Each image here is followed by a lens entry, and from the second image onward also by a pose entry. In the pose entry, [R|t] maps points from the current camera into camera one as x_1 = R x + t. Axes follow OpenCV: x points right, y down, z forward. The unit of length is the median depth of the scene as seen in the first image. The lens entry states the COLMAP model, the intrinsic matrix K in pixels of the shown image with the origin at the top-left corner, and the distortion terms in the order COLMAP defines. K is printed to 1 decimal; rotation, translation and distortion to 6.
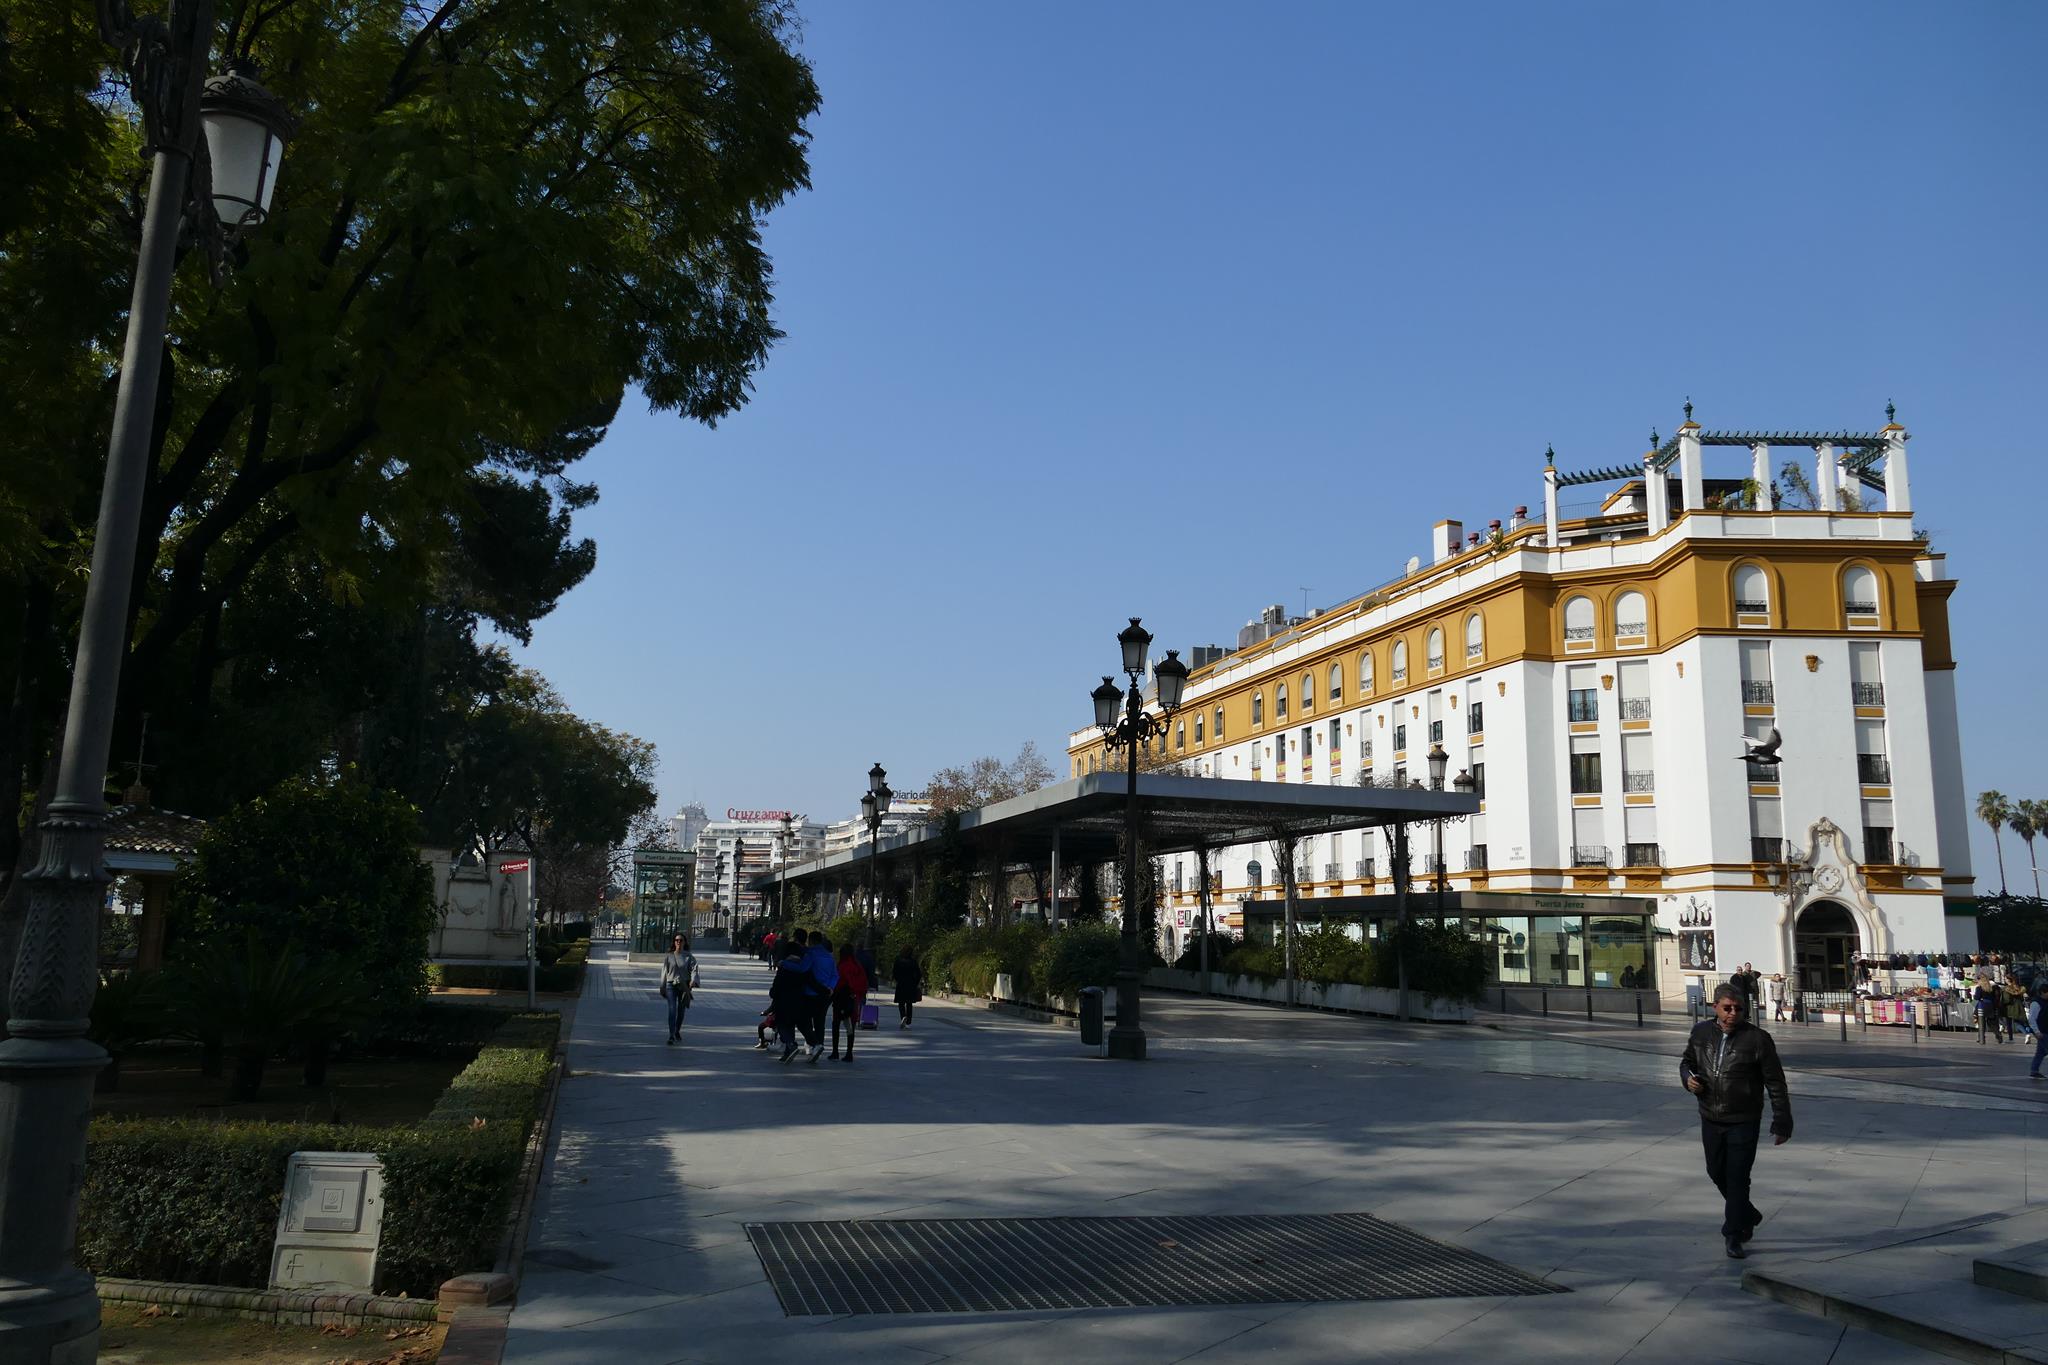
lens RADIAL K [[1469.8, 0, 1030.2], [0, 1469.8, 675.4], [0, 0, 1]] dist [-0.021926, 0.008457]
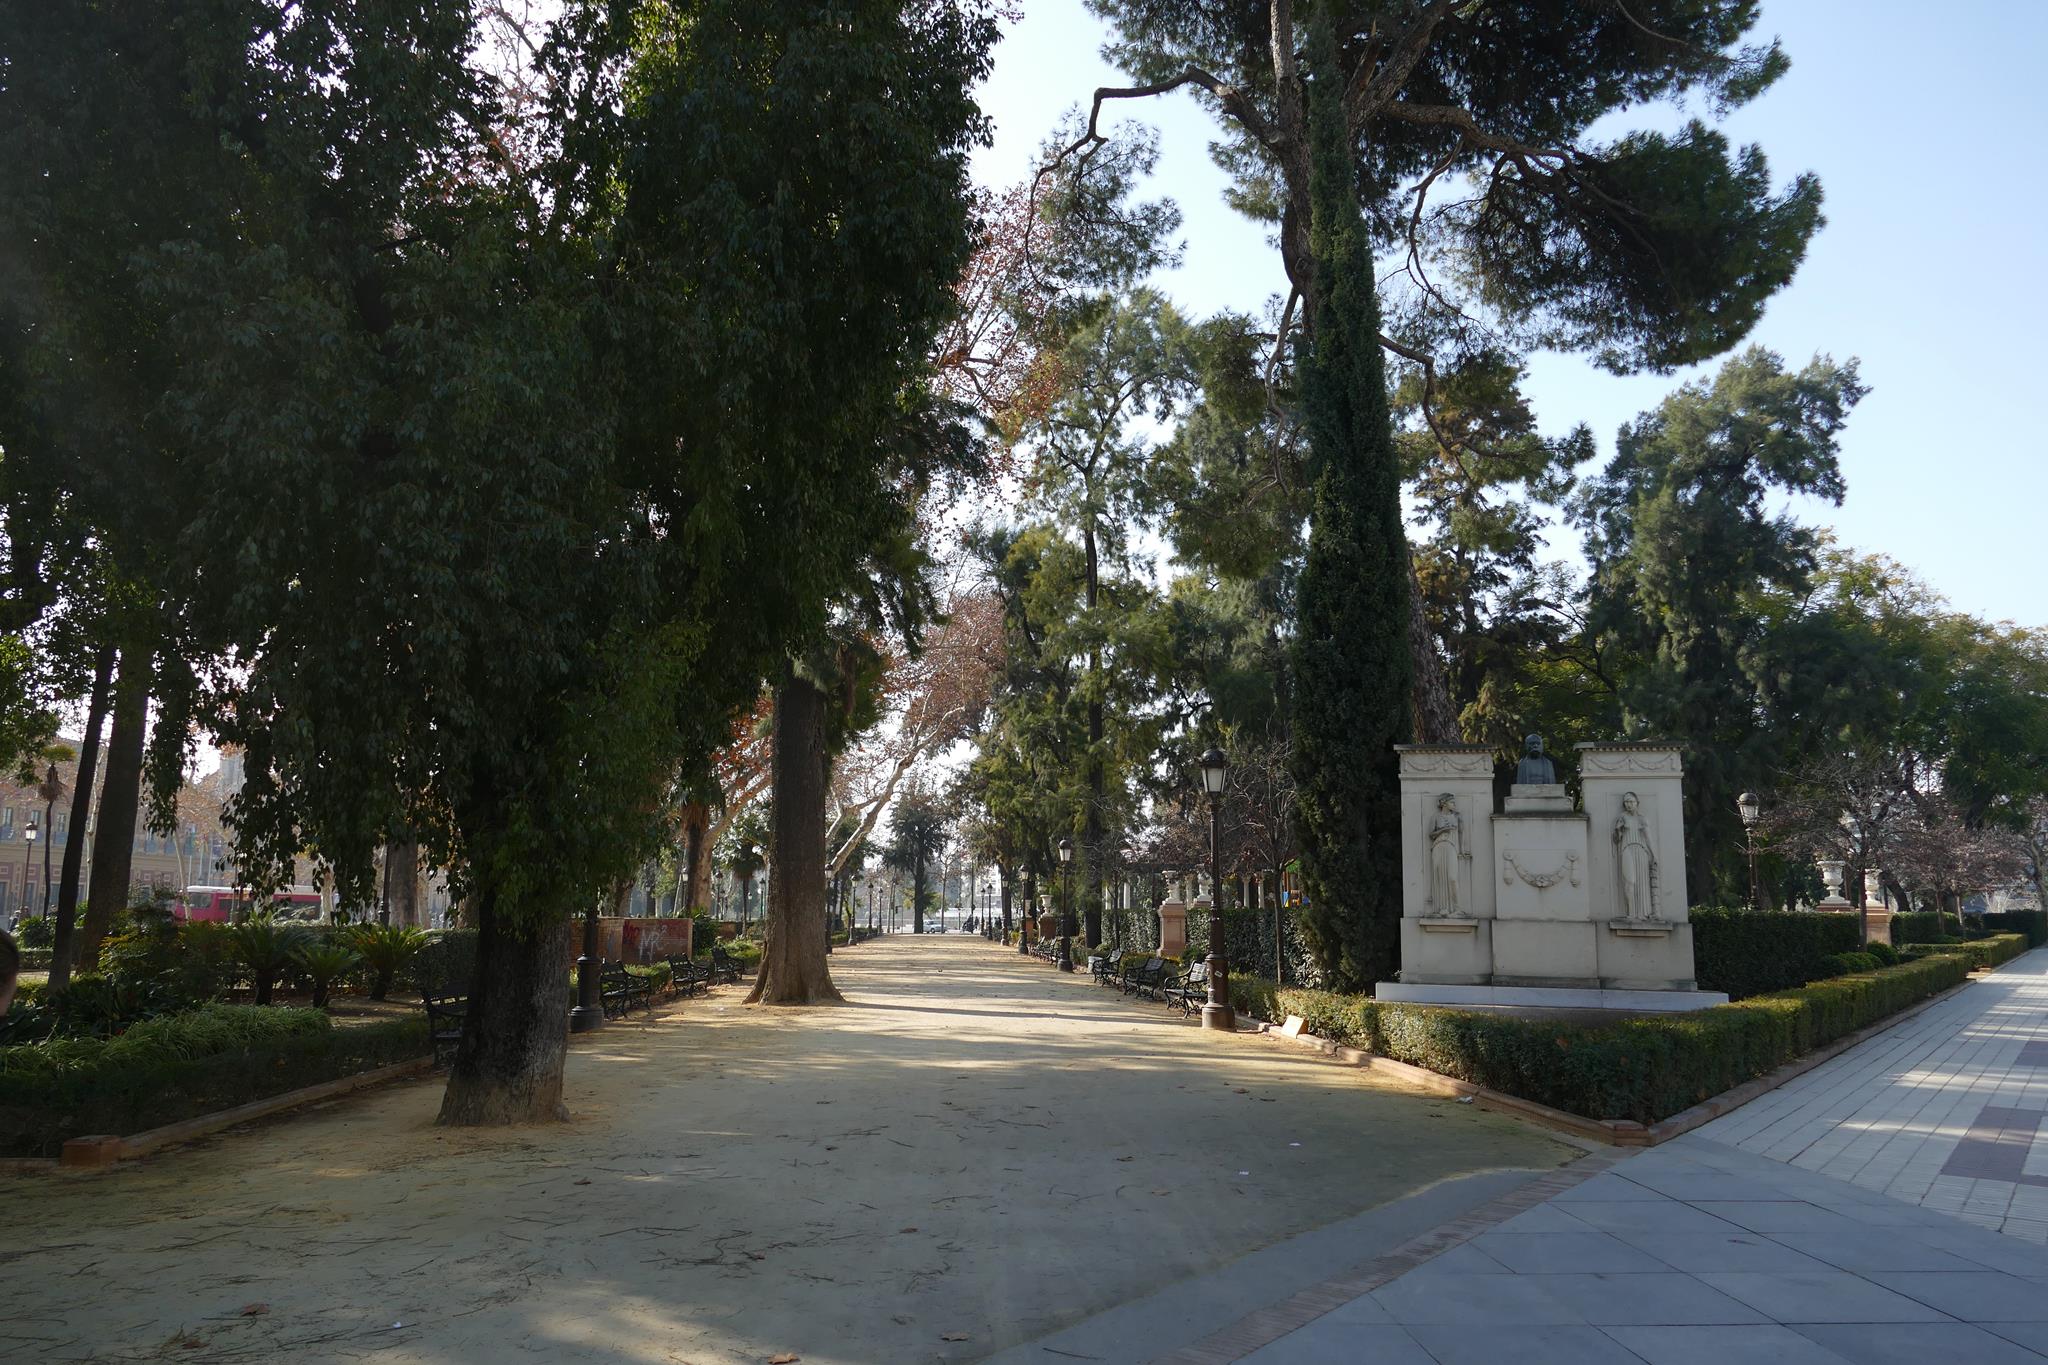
lens RADIAL K [[1473.9, 0, 1024.0], [0, 1473.9, 682.5], [0, 0, 1]] dist [-0.013771, -0.000169]
pose [[0.605309, -0.147711, -0.782165, -0.085635], [0.150641, 0.986132, -0.069650, 0.079084], [0.781606, -0.075666, 0.619166, 0.438550]]
